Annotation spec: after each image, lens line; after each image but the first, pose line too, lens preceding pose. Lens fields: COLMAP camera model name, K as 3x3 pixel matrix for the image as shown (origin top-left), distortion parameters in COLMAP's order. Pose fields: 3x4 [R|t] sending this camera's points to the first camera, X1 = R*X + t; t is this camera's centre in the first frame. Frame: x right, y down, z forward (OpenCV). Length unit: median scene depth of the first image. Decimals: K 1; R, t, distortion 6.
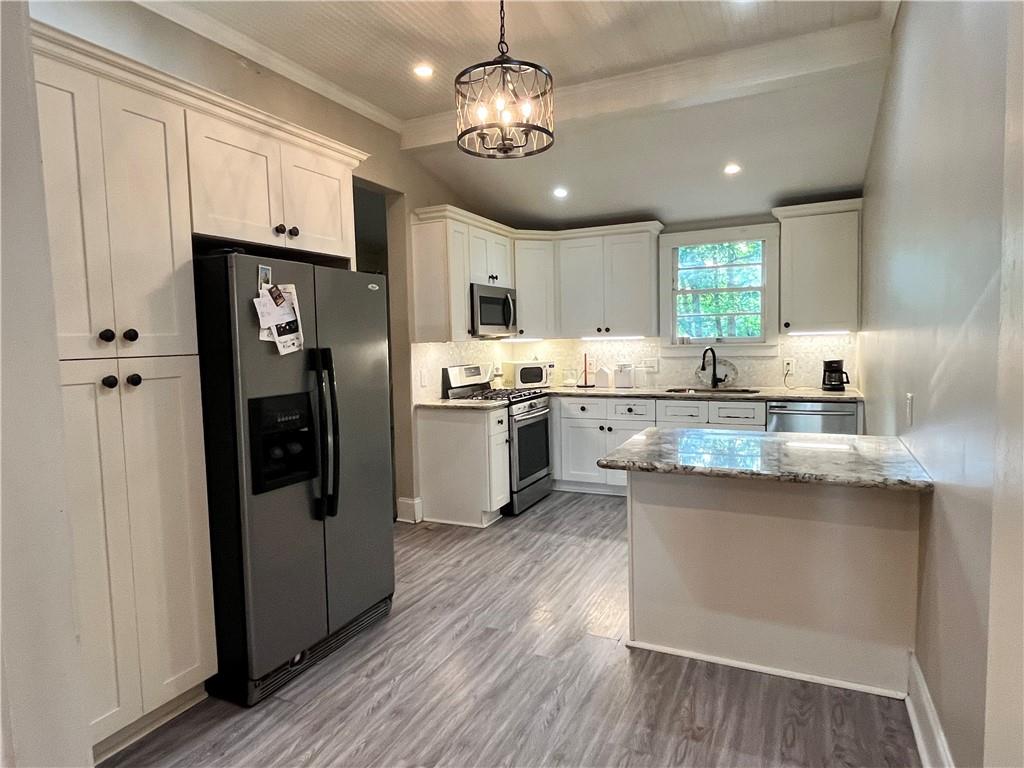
lens RADIAL K [[601.1, 0, 506.7], [0, 601.1, 384.0], [0, 0, 1]] dist [-0.001302, -0.000960]
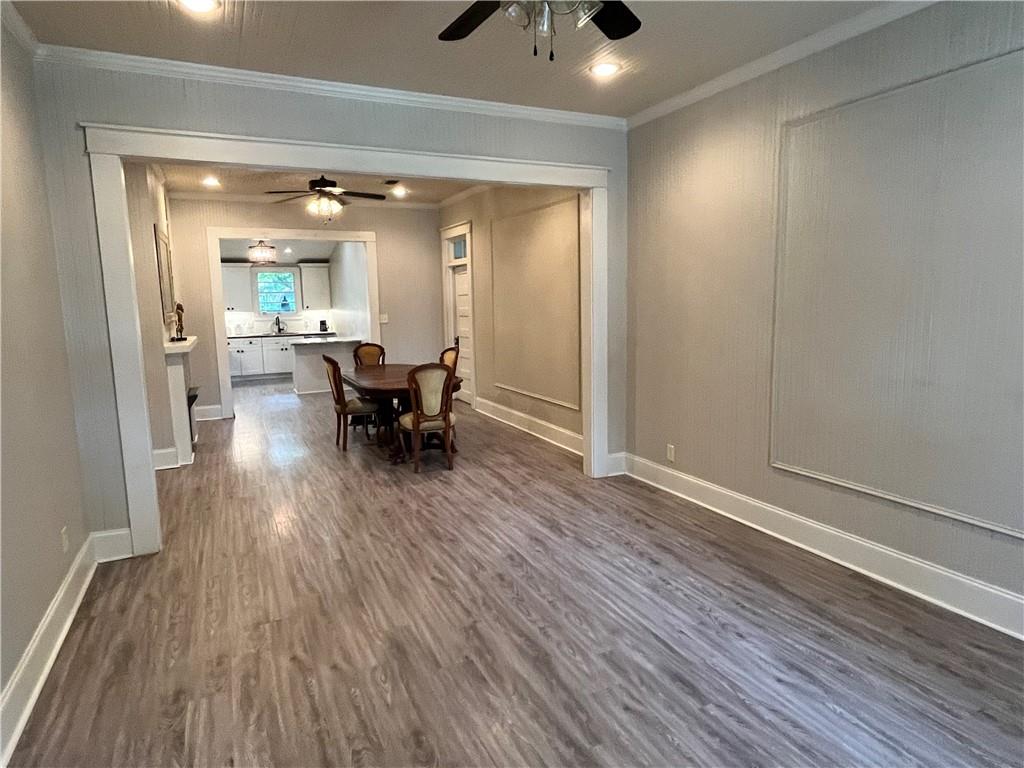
lens RADIAL K [[616.0, 0, 507.8], [0, 616.0, 384.1], [0, 0, 1]] dist [-0.001326, -0.001469]
pose [[0.627704, -0.098324, 0.772218, -1.388025], [0.063701, 0.995152, 0.074929, 0.117012], [-0.775841, 0.002158, 0.630924, -1.759053]]
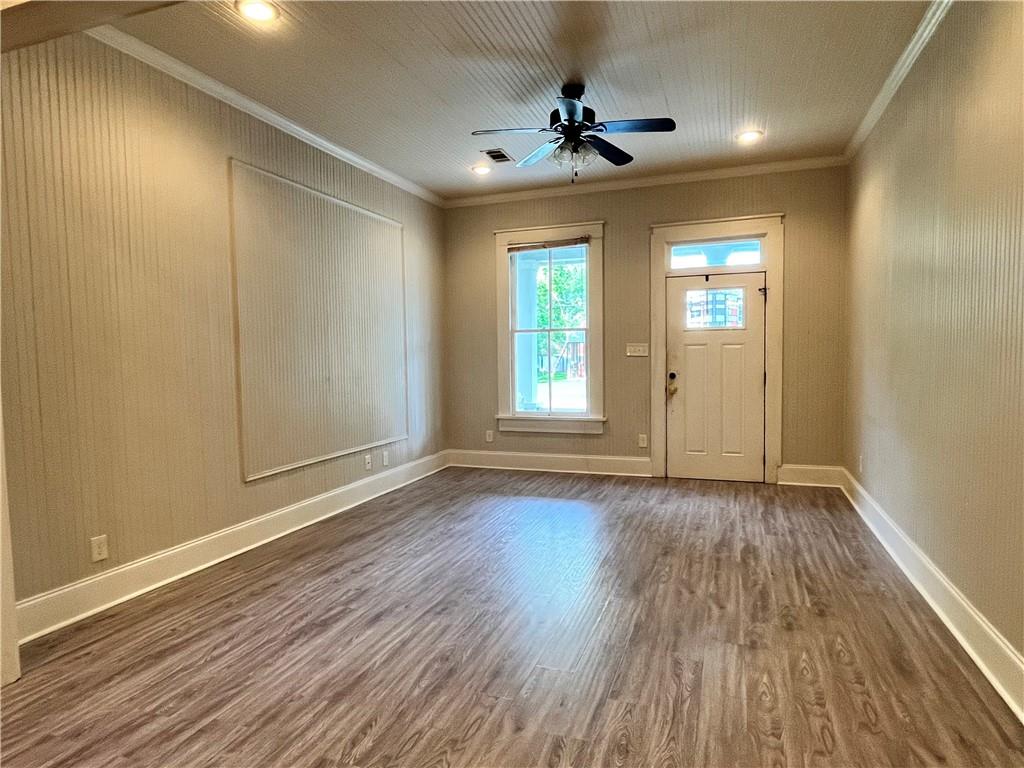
lens RADIAL K [[601.1, 0, 506.0], [0, 601.1, 386.3], [0, 0, 1]] dist [-0.001302, -0.000960]
pose [[-0.994629, 0.044181, -0.093605, -0.687586], [0.031634, 0.990808, 0.131525, 0.073848], [0.098556, 0.127858, -0.986884, -0.415378]]
